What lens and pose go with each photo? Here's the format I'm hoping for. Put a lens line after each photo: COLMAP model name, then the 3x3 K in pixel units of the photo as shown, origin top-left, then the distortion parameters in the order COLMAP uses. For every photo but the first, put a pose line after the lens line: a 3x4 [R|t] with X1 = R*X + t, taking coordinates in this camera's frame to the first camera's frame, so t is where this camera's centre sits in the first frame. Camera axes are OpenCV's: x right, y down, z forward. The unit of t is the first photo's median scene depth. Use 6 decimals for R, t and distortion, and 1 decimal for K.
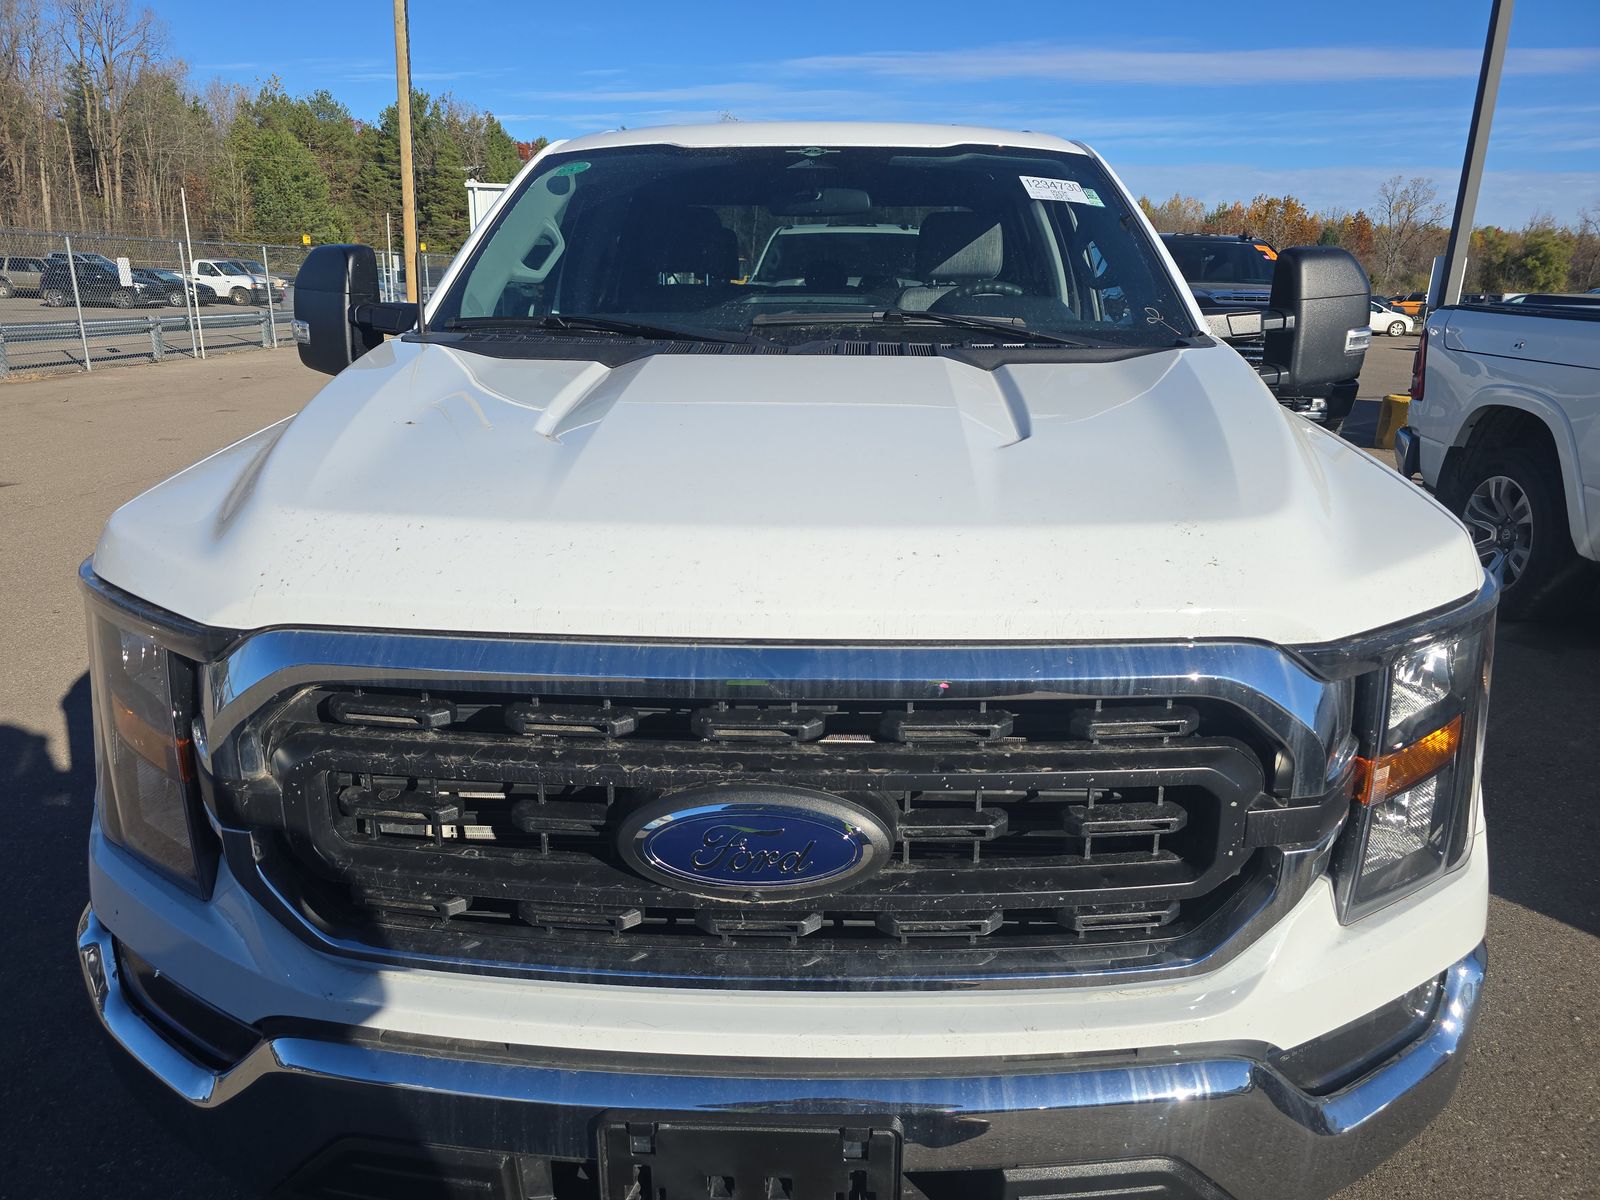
lens RADIAL K [[1093.1, 0, 797.0], [0, 1093.1, 599.4], [0, 0, 1]] dist [0.059333, -0.037566]
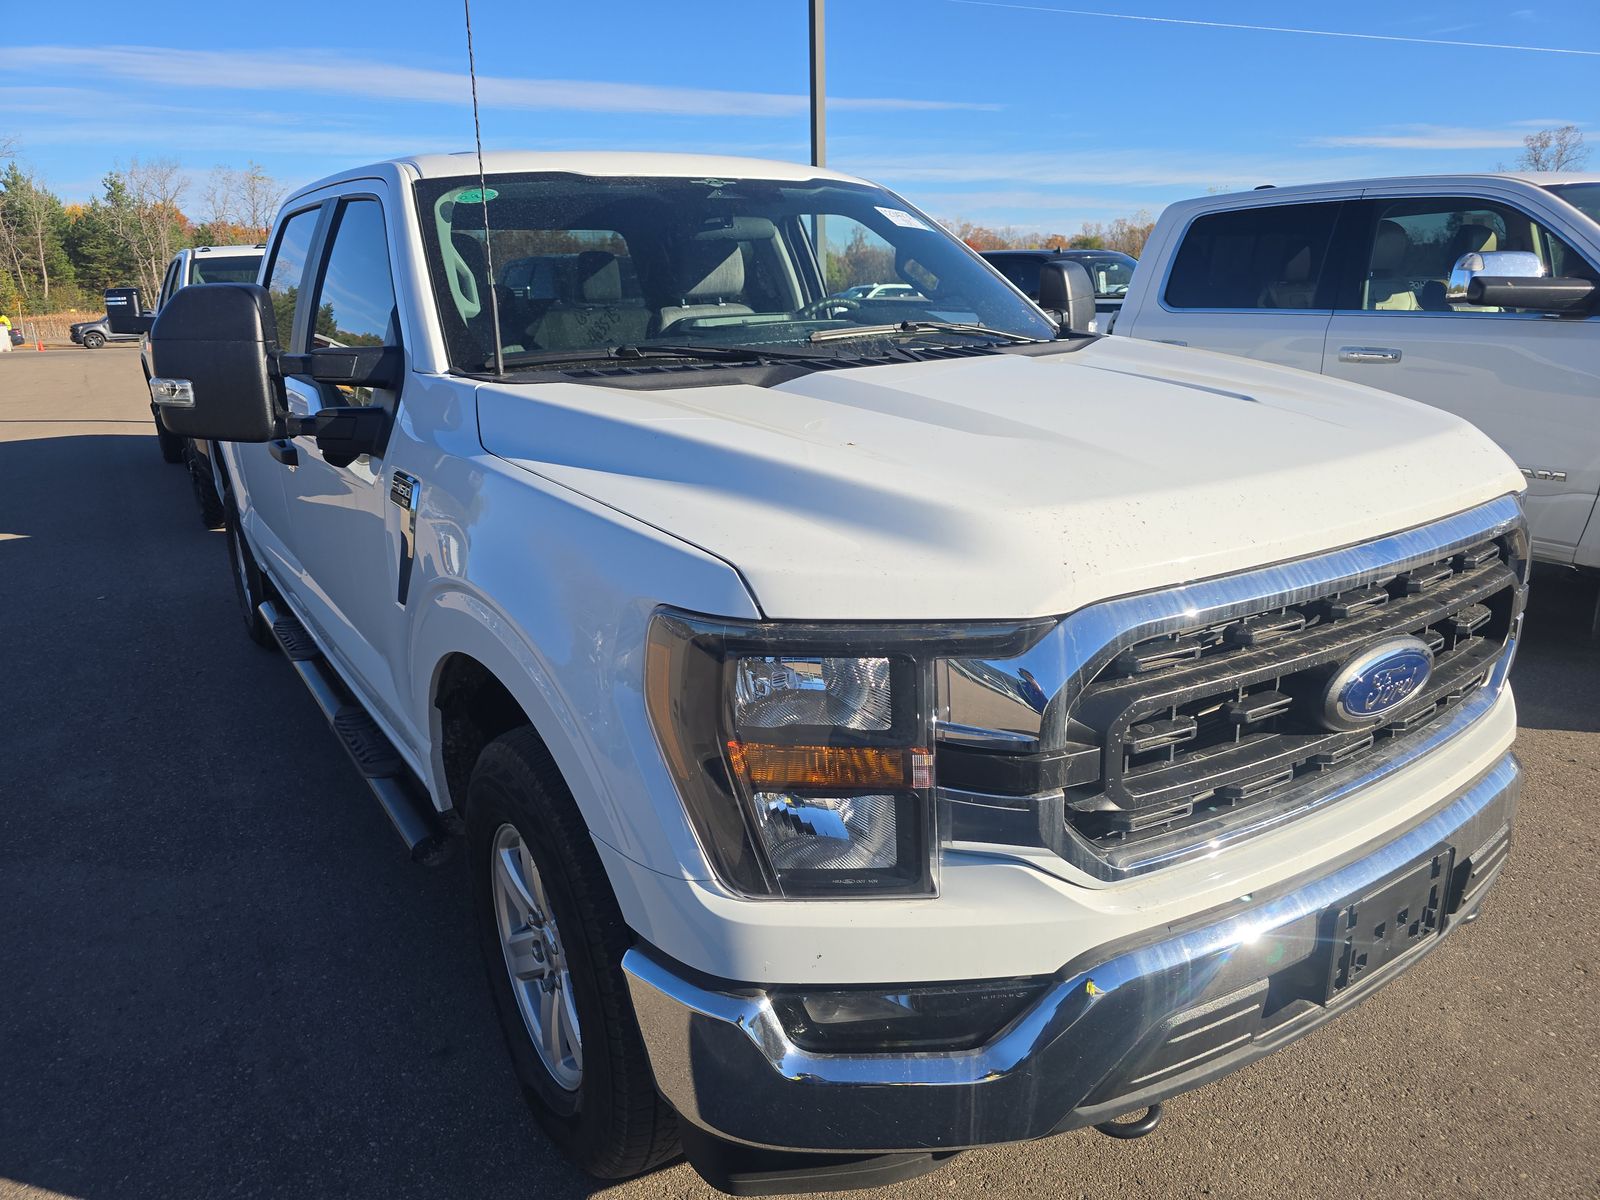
lens RADIAL K [[1093.1, 0, 805.7], [0, 1093.1, 601.3], [0, 0, 1]] dist [0.059333, -0.037566]
pose [[0.954561, -0.098198, 0.281372, -0.356250], [0.102452, 0.994738, -0.000407, 0.012136], [-0.279851, 0.029216, 0.959599, -0.060396]]
